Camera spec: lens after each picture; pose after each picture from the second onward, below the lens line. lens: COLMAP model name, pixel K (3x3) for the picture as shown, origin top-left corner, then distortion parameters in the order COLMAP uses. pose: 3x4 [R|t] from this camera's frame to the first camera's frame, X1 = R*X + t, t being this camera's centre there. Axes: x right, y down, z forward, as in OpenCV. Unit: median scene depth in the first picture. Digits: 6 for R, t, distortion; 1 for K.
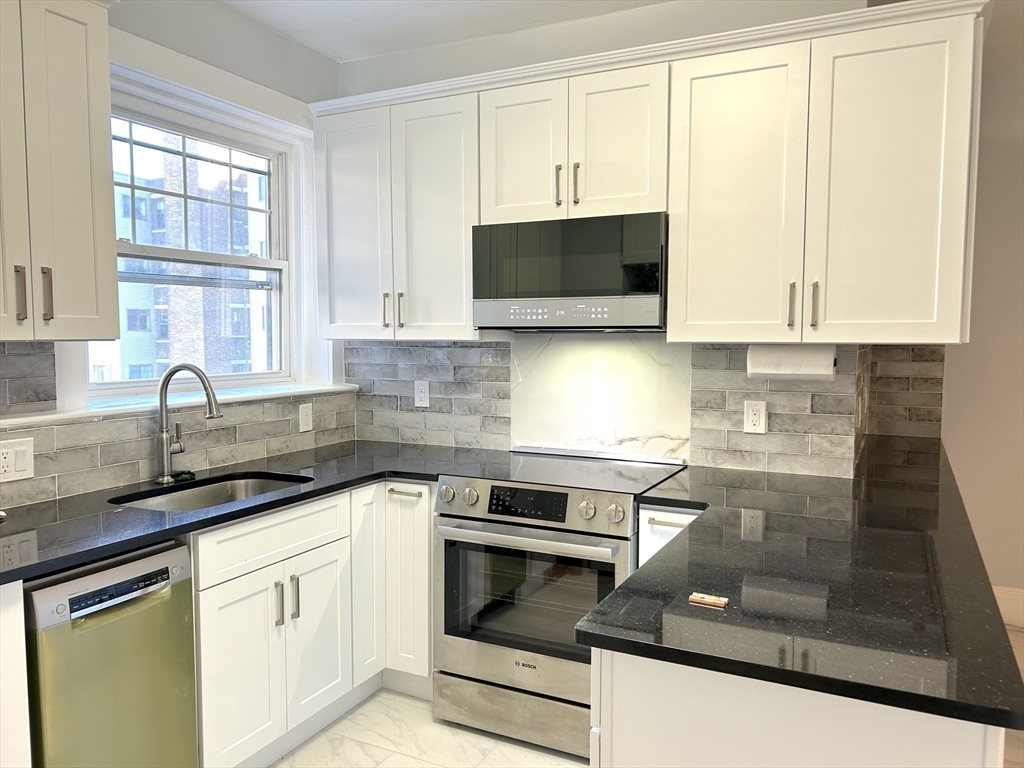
lens RADIAL K [[776.5, 0, 509.7], [0, 776.5, 384.9], [0, 0, 1]] dist [0.066354, -0.062635]
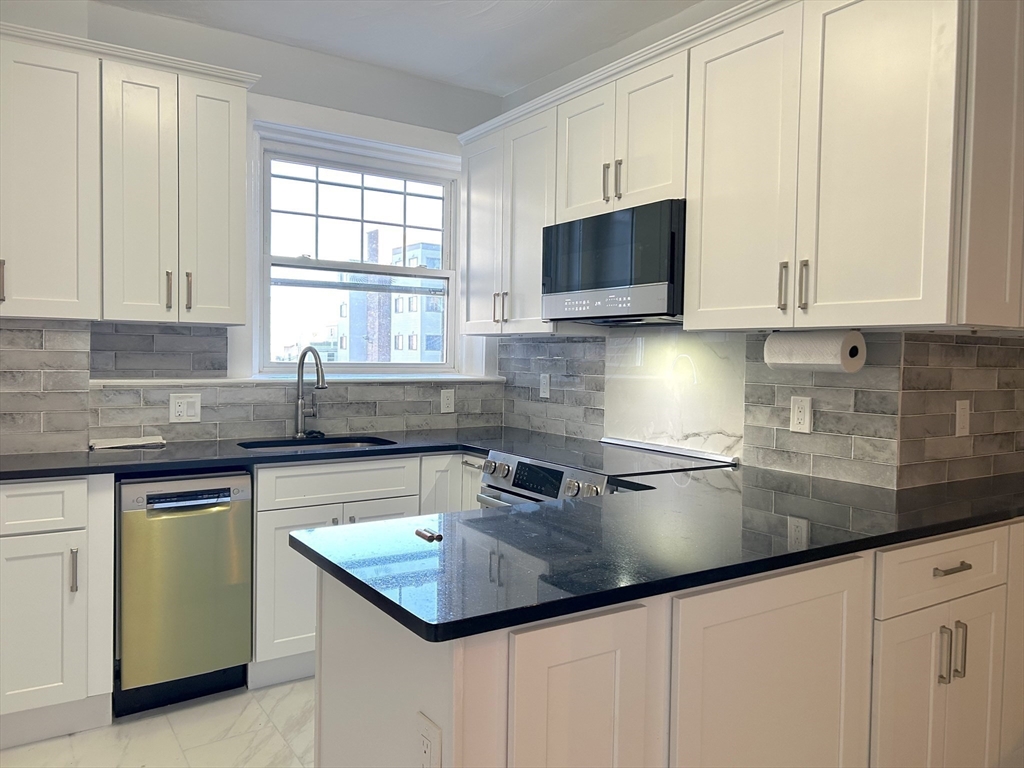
lens RADIAL K [[771.6, 0, 512.8], [0, 771.6, 378.0], [0, 0, 1]] dist [0.097018, -0.157139]
pose [[0.866279, 0.029468, -0.498691, 0.469338], [-0.049643, 0.998396, -0.027239, 0.039379], [0.497089, 0.048353, 0.866352, 0.047274]]
